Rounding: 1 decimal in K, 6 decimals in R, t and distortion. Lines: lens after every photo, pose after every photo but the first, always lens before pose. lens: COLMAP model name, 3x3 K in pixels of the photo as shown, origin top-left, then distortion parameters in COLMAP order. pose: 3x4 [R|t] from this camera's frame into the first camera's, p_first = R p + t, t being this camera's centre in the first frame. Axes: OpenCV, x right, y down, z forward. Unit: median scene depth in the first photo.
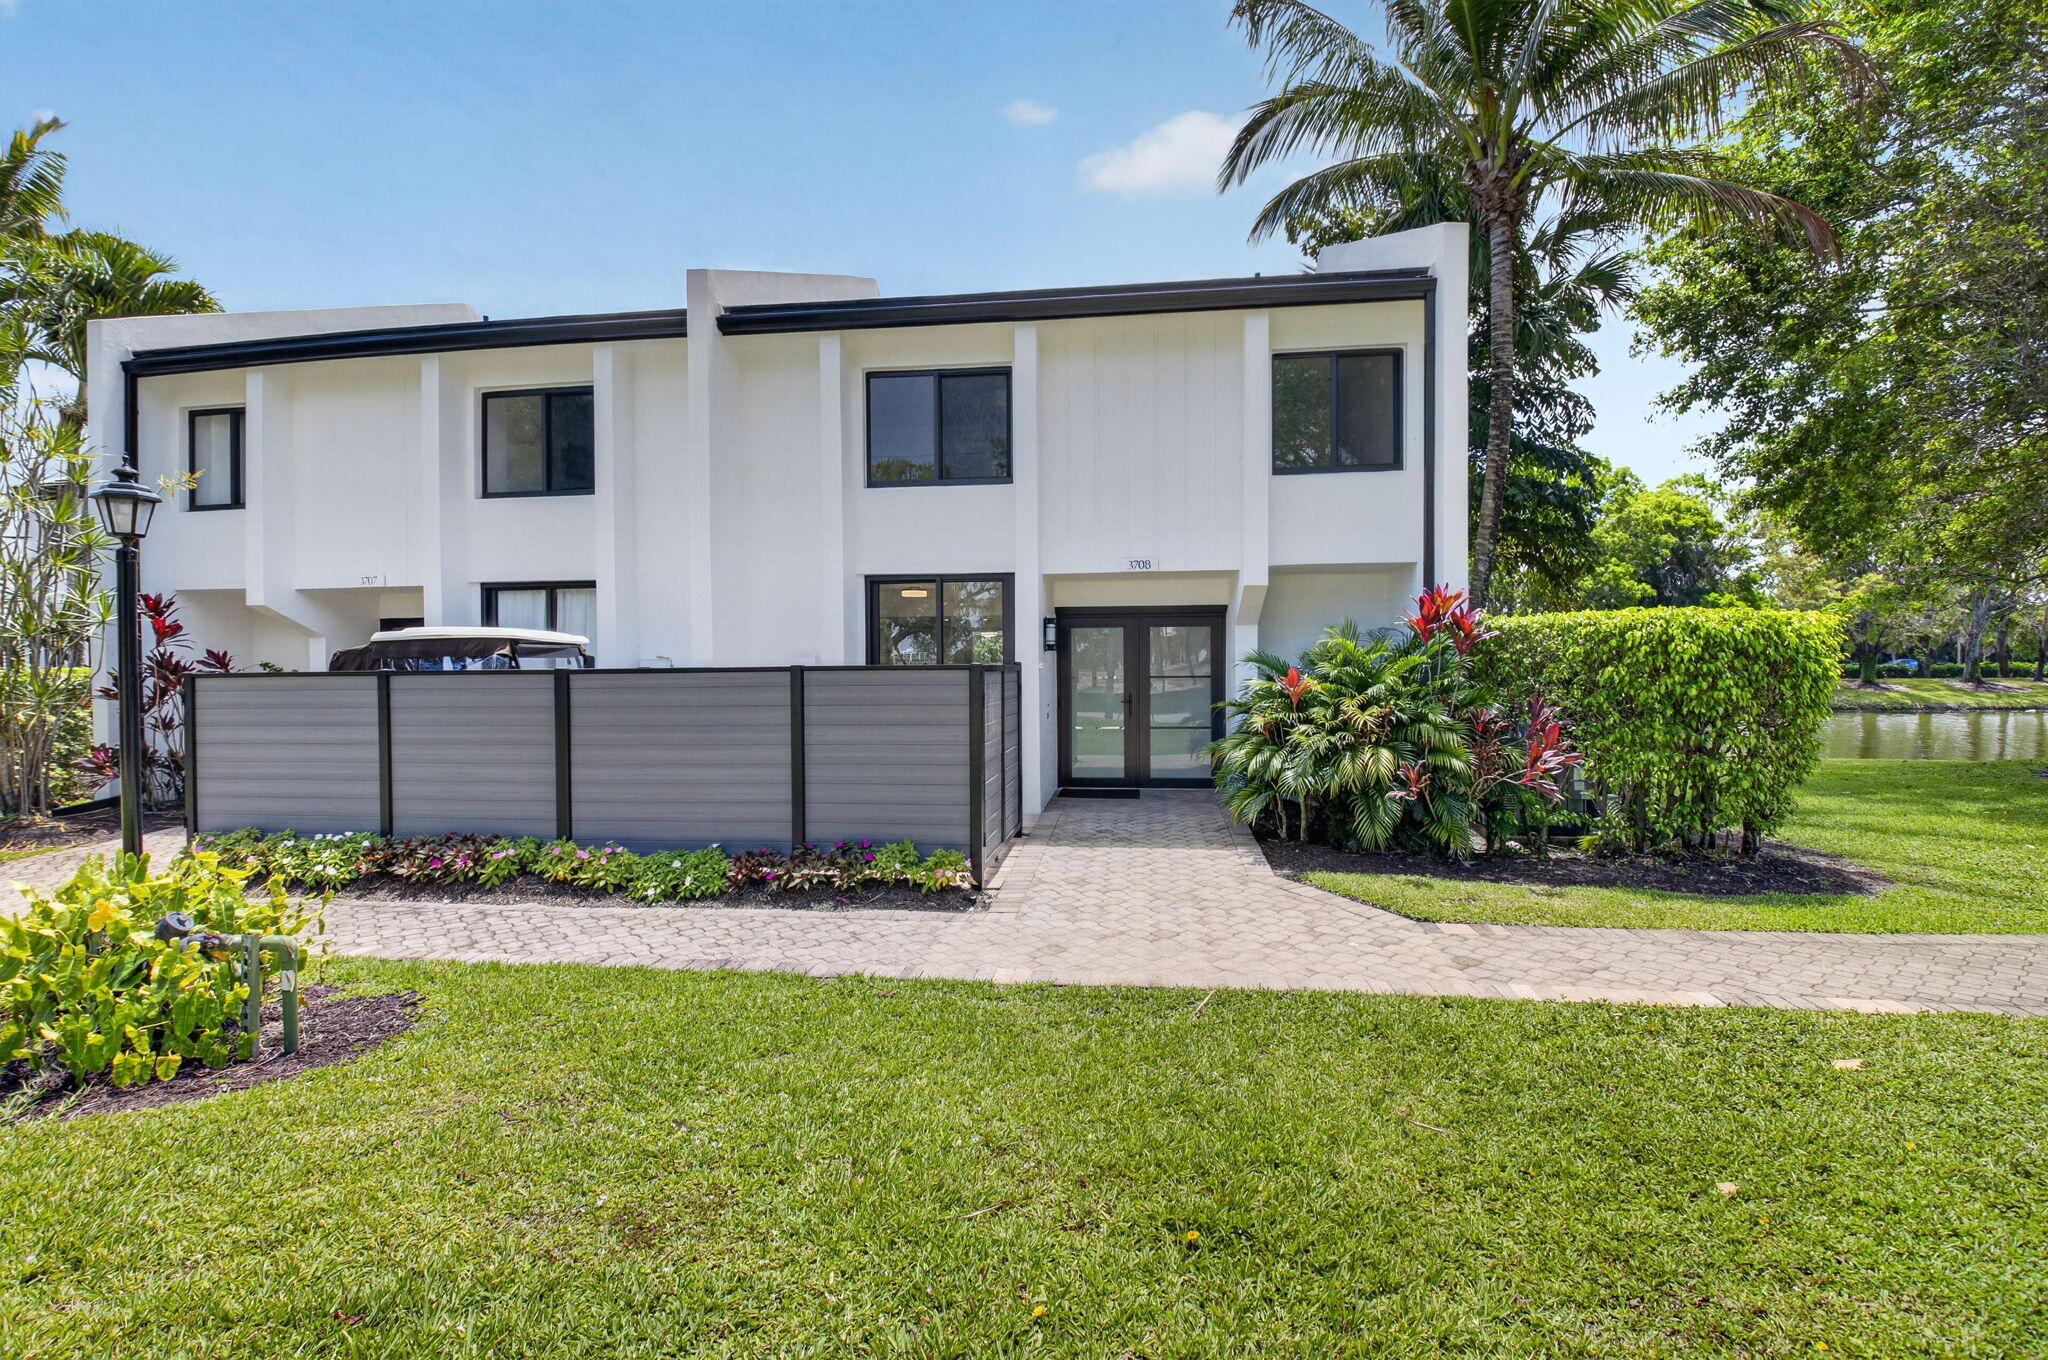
lens RADIAL K [[892.5, 0, 1061.6], [0, 892.5, 682.9], [0, 0, 1]] dist [0.000114, -0.017183]
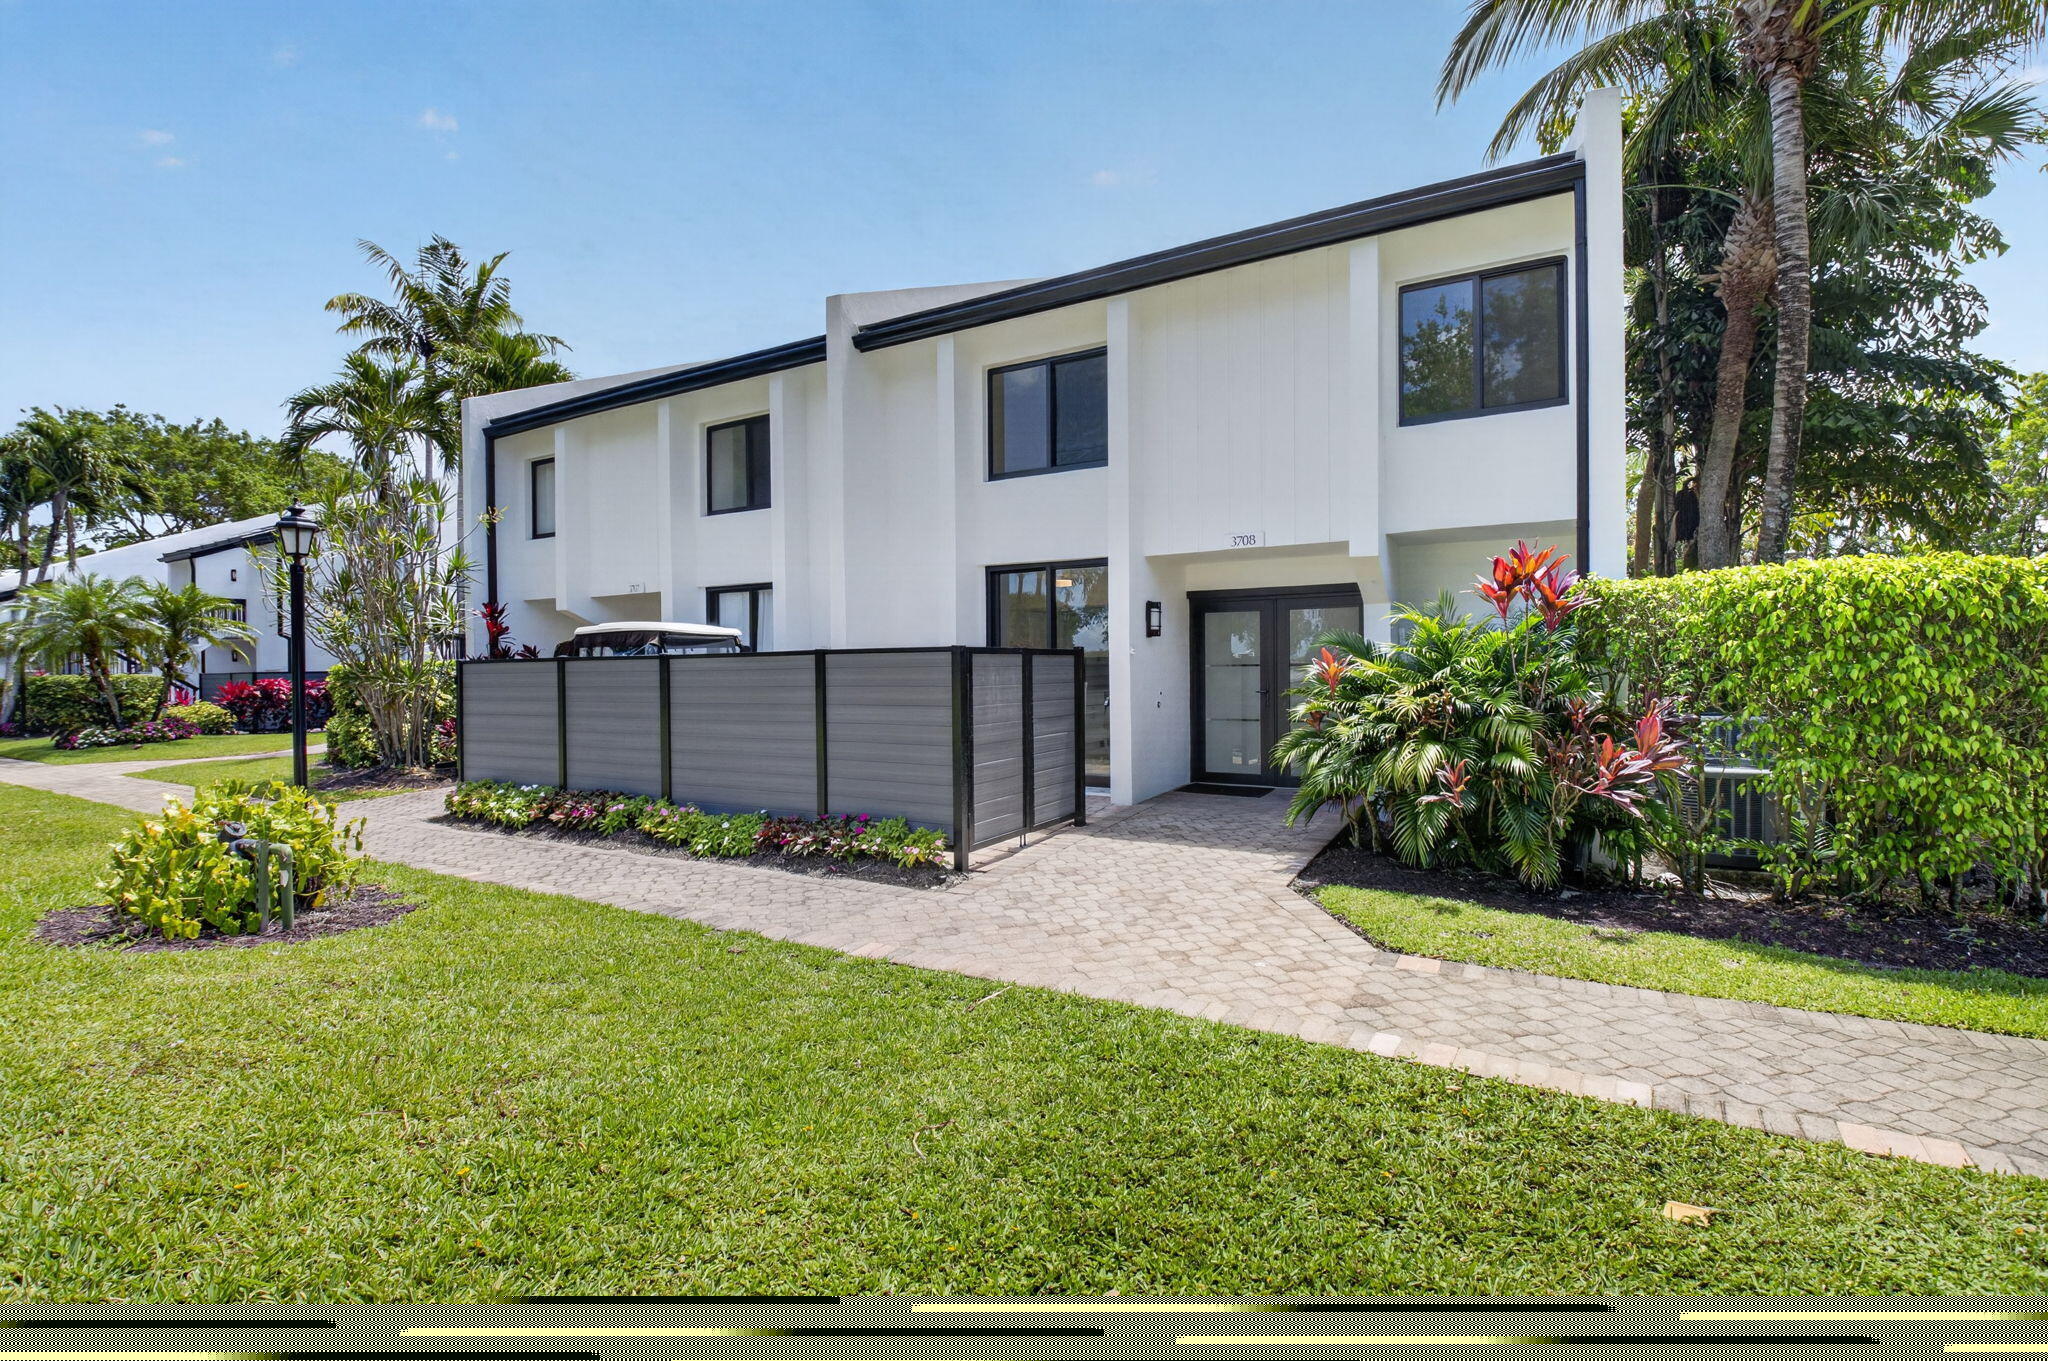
lens RADIAL K [[895.8, 0, 1029.2], [0, 895.8, 679.4], [0, 0, 1]] dist [0.001547, -0.015344]
pose [[0.923848, 0.003910, -0.382739, 0.311409], [-0.004188, 0.999991, 0.000108, 0.013968], [0.382736, 0.001503, 0.923857, 0.083432]]
